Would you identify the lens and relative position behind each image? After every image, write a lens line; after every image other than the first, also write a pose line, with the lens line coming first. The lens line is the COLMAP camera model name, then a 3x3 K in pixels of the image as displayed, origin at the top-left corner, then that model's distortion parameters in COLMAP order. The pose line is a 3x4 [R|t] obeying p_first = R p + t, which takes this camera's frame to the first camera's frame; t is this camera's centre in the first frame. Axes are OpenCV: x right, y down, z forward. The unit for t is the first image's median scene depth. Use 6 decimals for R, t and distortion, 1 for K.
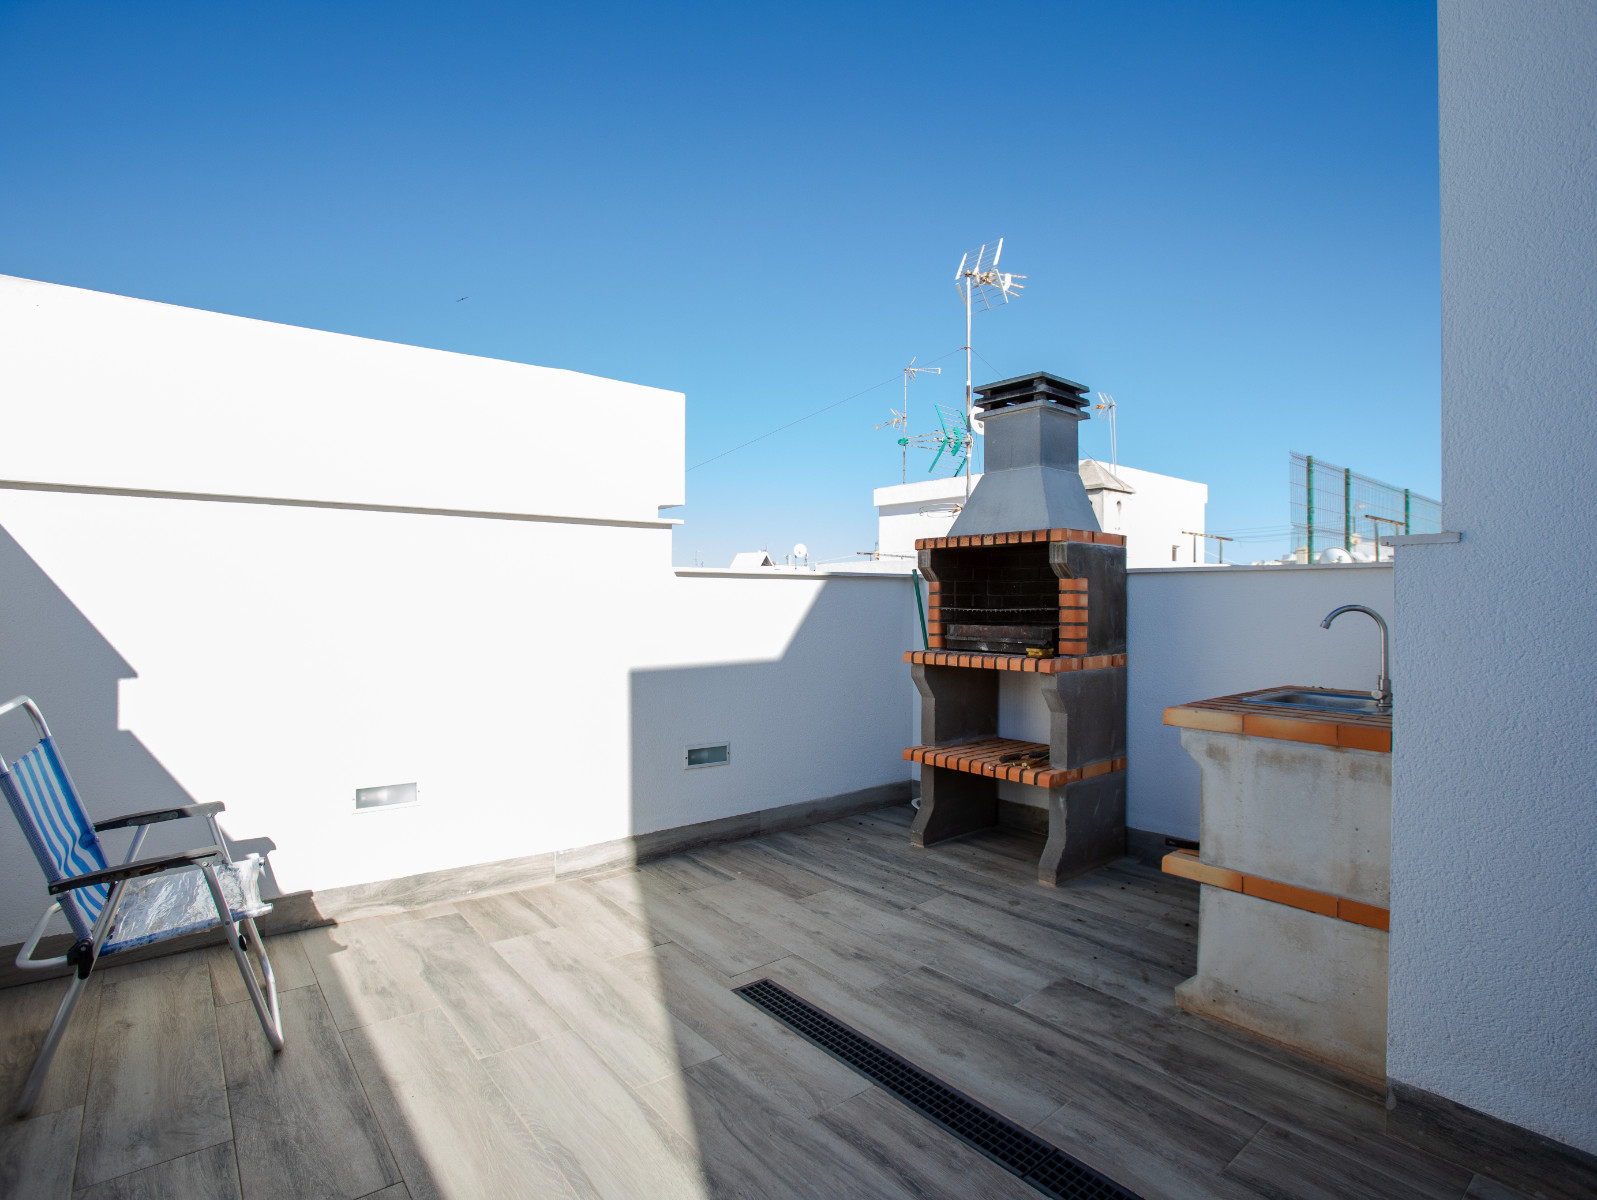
lens RADIAL K [[788.3, 0, 805.0], [0, 788.3, 596.6], [0, 0, 1]] dist [-0.002392, 0.003686]
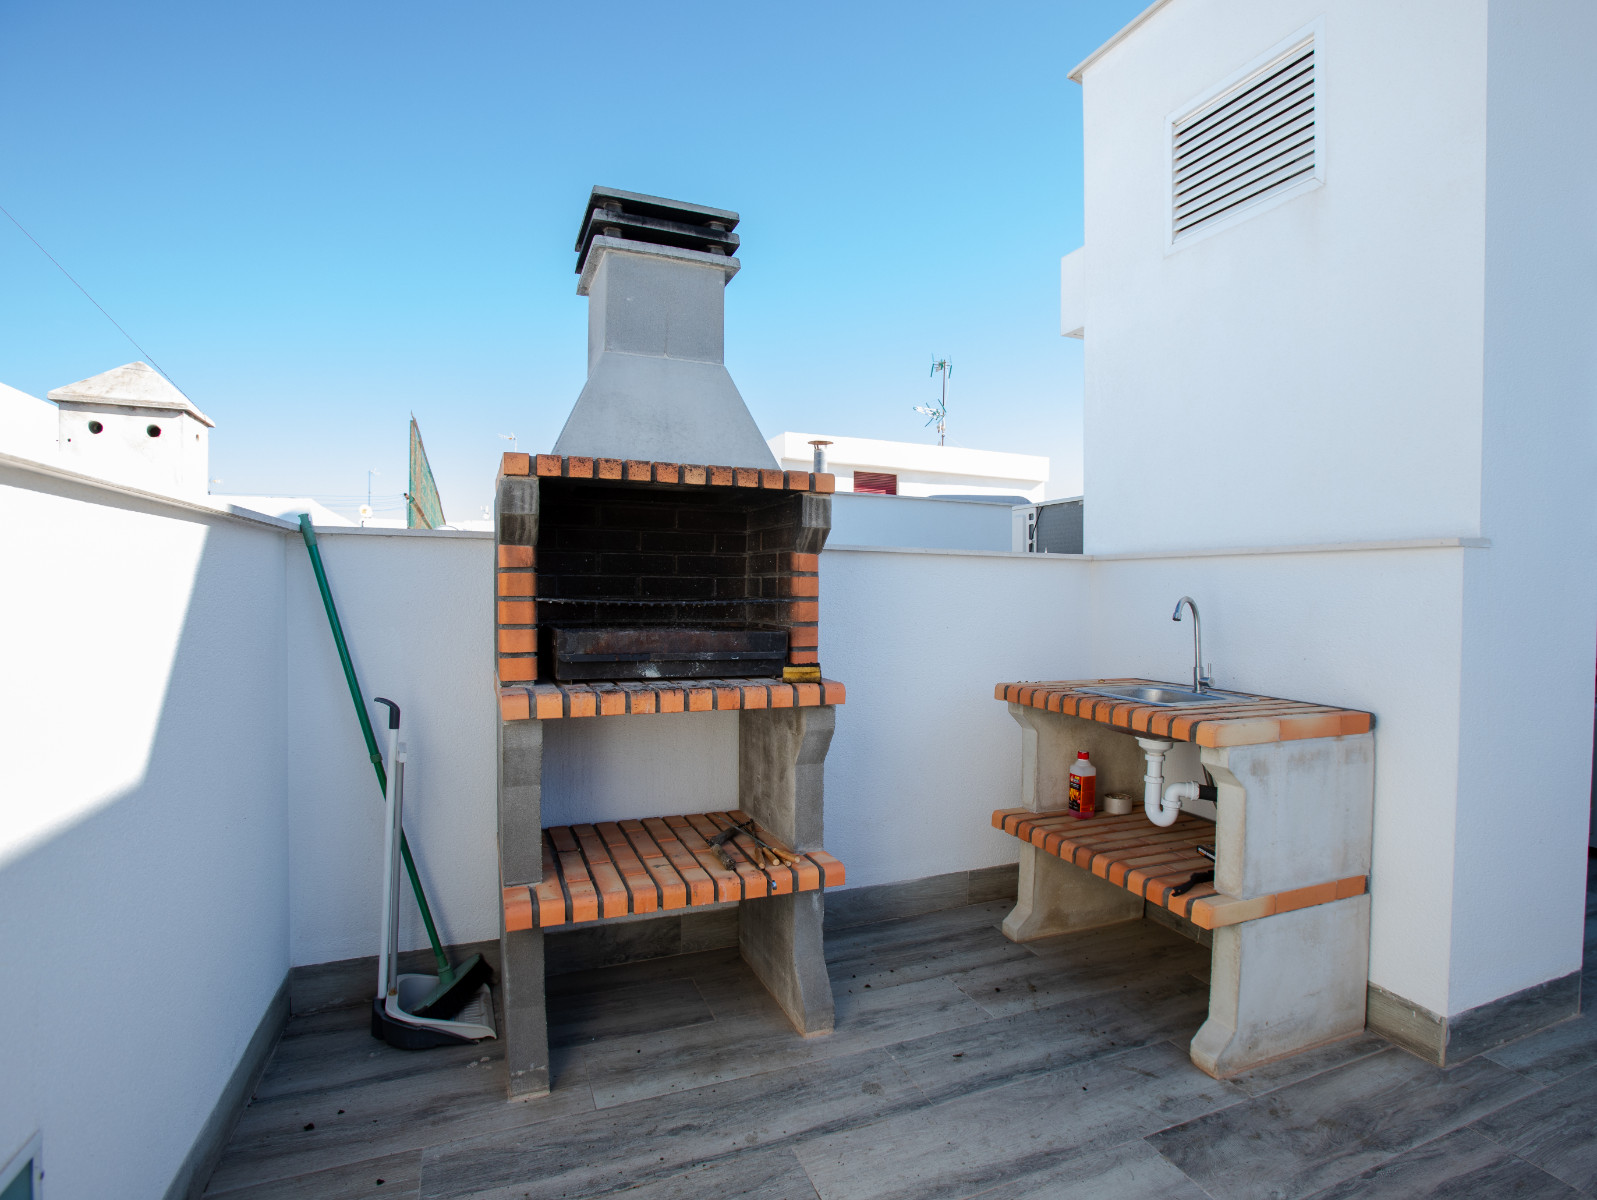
lens RADIAL K [[831.8, 0, 803.7], [0, 831.8, 605.0], [0, 0, 1]] dist [-0.039088, 0.005557]
pose [[0.293469, -0.016361, 0.955829, -0.314731], [-0.013841, 0.999676, 0.021361, 0.005256], [-0.955868, -0.019499, 0.293147, 0.796922]]
